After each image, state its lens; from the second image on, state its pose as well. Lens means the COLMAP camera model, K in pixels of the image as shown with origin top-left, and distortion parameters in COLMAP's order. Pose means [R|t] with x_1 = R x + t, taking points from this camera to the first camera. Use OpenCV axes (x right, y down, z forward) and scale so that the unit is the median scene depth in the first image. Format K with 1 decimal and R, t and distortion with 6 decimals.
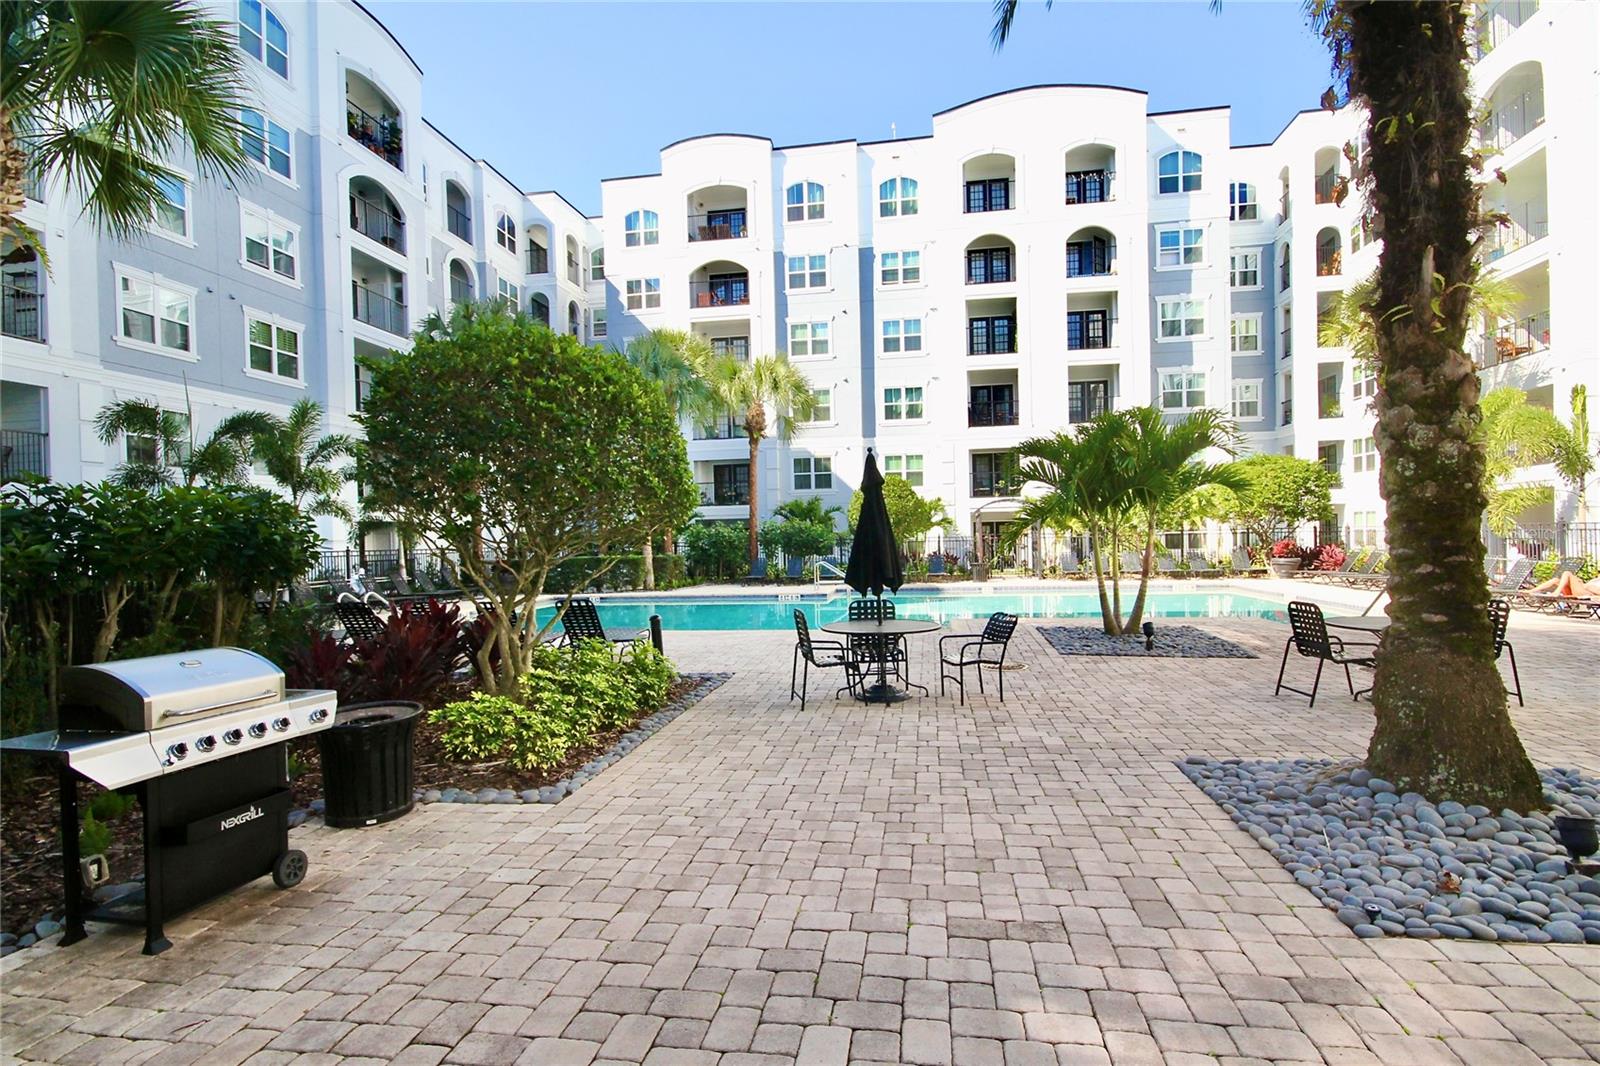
lens RADIAL K [[774.6, 0, 813.4], [0, 774.6, 542.5], [0, 0, 1]] dist [-0.000075, -0.001549]
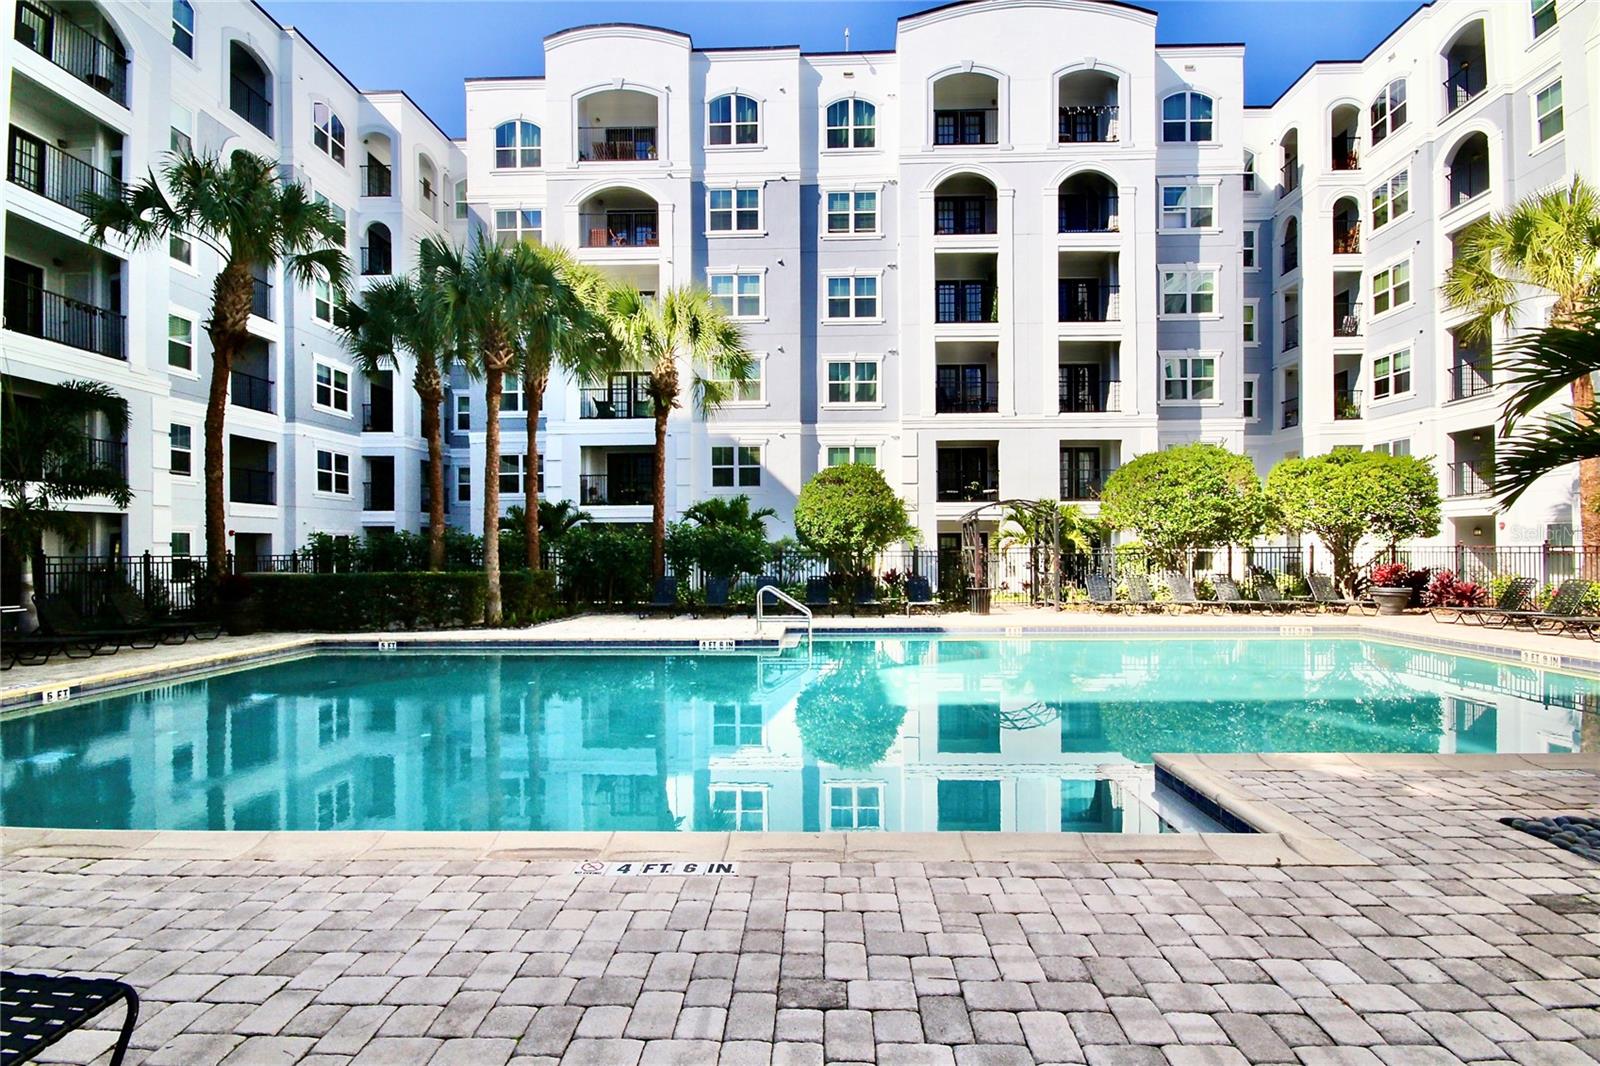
lens RADIAL K [[749.1, 0, 816.1], [0, 749.1, 537.3], [0, 0, 1]] dist [0.009839, -0.011426]
pose [[0.991606, 0.017762, 0.128071, -0.015774], [-0.015495, 0.999705, -0.018677, -0.004458], [-0.128365, 0.016536, 0.991589, 0.220439]]
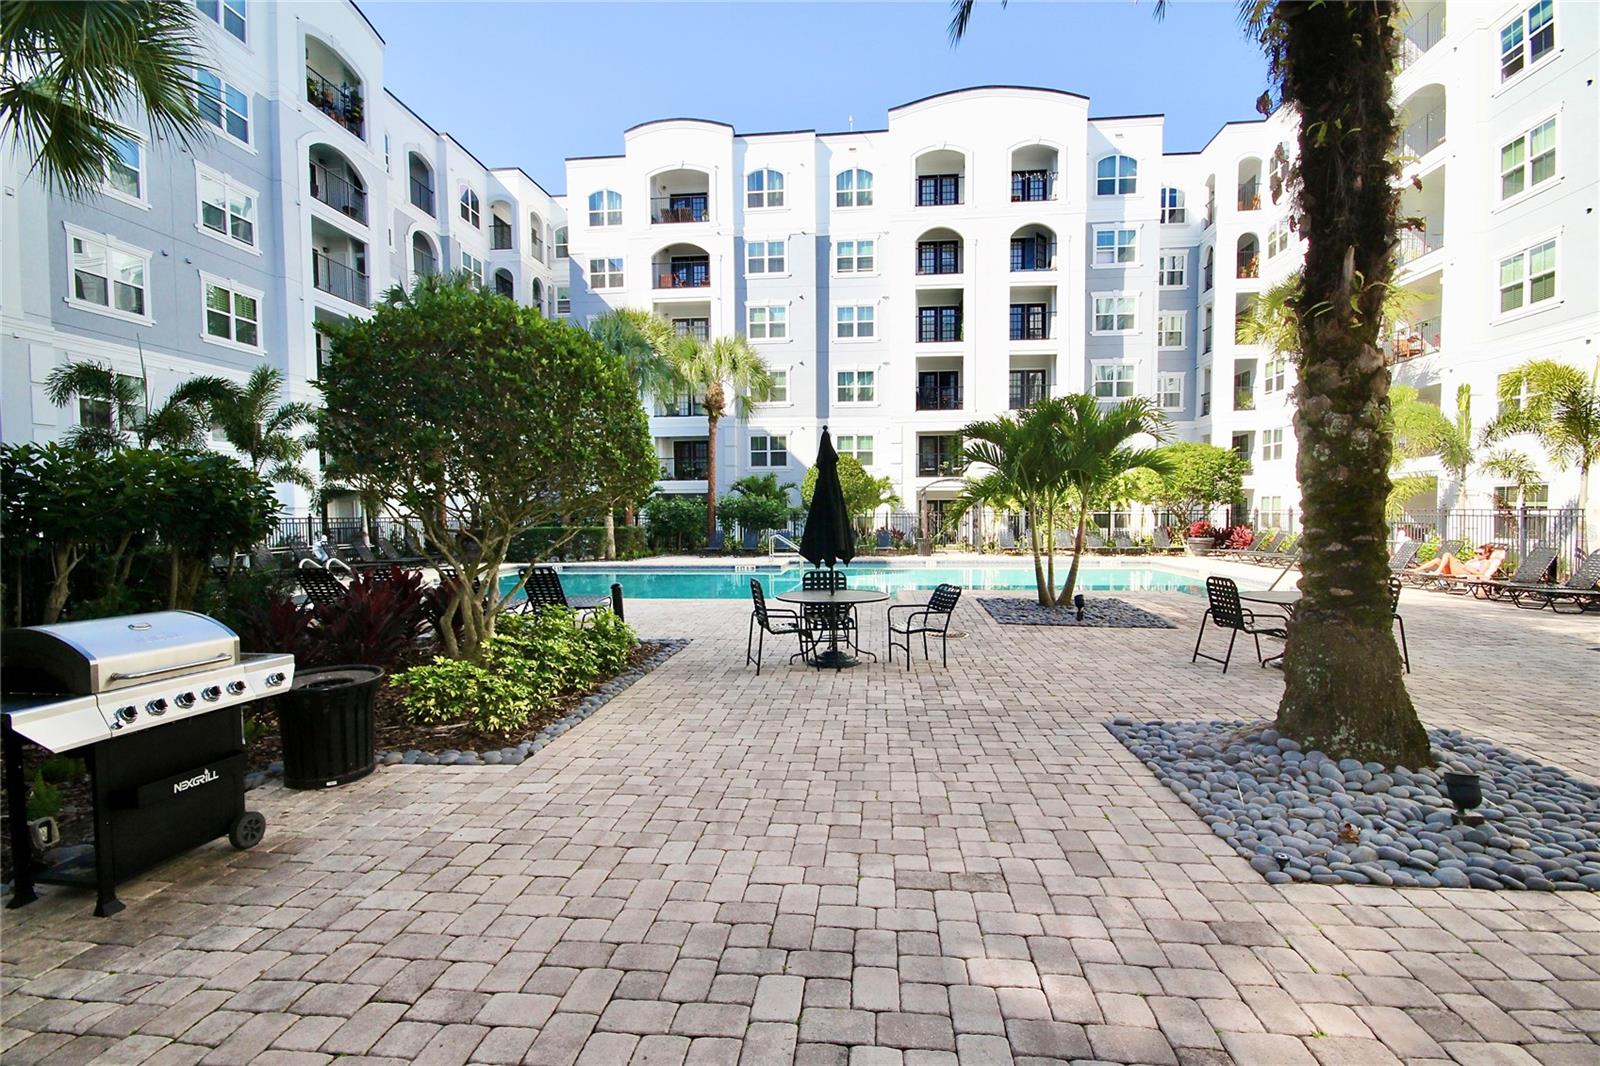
lens RADIAL K [[749.1, 0, 816.1], [0, 749.1, 537.3], [0, 0, 1]] dist [0.009839, -0.011426]
pose [[0.998252, 0.013103, 0.057627, 0.005383], [-0.014920, 0.999402, 0.031209, -0.004608], [-0.057184, -0.032015, 0.997850, -0.021915]]
